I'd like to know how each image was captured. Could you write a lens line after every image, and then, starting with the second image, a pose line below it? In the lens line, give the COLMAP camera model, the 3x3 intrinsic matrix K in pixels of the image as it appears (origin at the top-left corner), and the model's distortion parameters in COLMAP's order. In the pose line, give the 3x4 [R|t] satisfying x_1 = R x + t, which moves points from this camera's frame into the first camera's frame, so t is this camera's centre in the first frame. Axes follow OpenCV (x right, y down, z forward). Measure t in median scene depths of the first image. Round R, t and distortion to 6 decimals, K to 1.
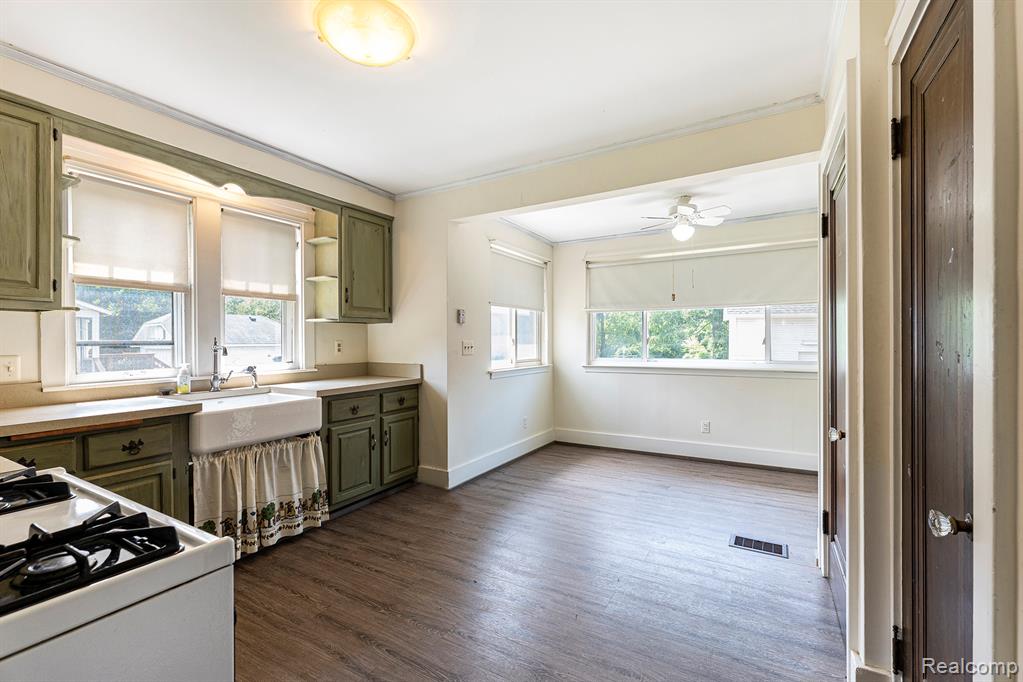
lens RADIAL K [[441.6, 0, 518.1], [0, 441.6, 342.2], [0, 0, 1]] dist [0.003312, 0.000198]
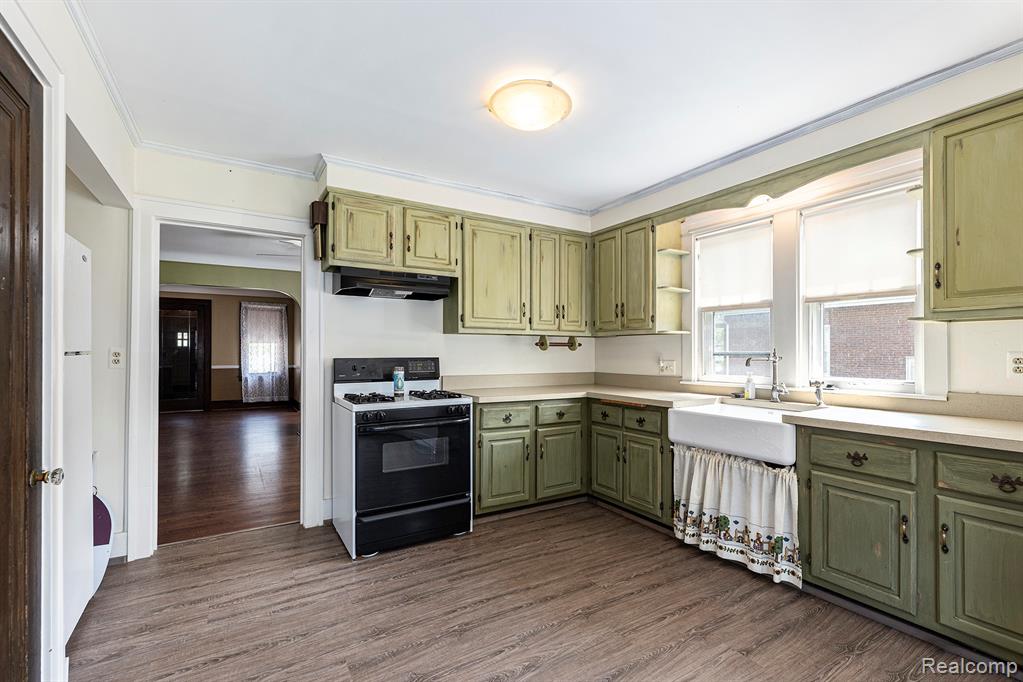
lens RADIAL K [[441.6, 0, 518.9], [0, 441.6, 349.3], [0, 0, 1]] dist [0.003312, 0.000198]
pose [[-0.461383, 0.000572, -0.887201, 0.476552], [-0.000001, 1.000000, 0.000645, -0.009605], [0.887201, 0.000298, -0.461383, 0.937668]]
